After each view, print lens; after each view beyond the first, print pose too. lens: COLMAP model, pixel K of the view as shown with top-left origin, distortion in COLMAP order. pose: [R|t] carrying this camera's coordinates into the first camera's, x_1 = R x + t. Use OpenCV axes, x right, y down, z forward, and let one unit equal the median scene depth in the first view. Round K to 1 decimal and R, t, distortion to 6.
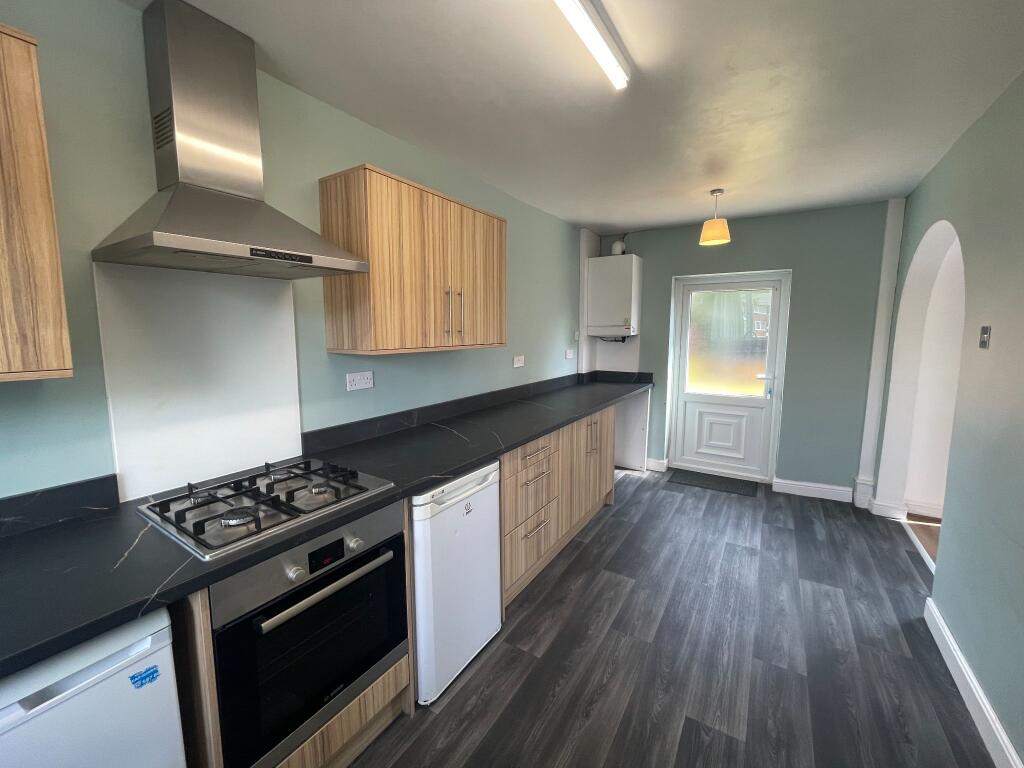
lens RADIAL K [[409.8, 0, 513.1], [0, 409.8, 377.4], [0, 0, 1]] dist [-0.001503, -0.000113]
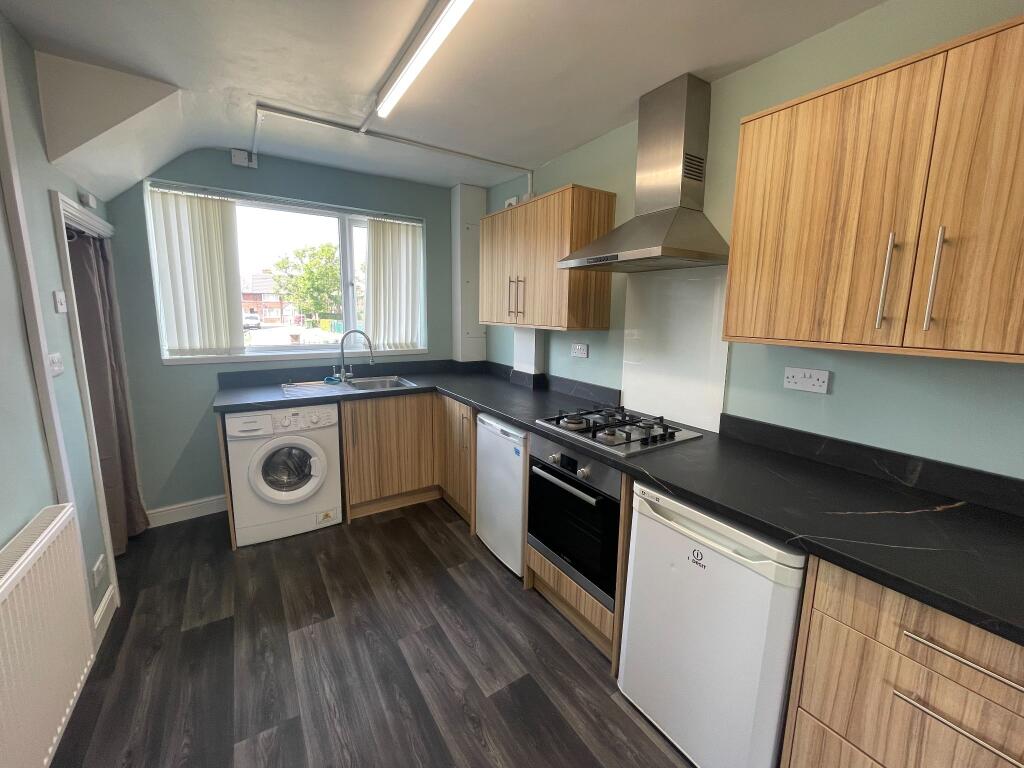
lens RADIAL K [[409.8, 0, 513.9], [0, 409.8, 377.4], [0, 0, 1]] dist [-0.001503, -0.000113]
pose [[-0.401892, 0.145510, -0.904052, 0.617463], [-0.120092, 0.970390, 0.209573, -0.104074], [0.907778, 0.192795, -0.372518, 0.884148]]
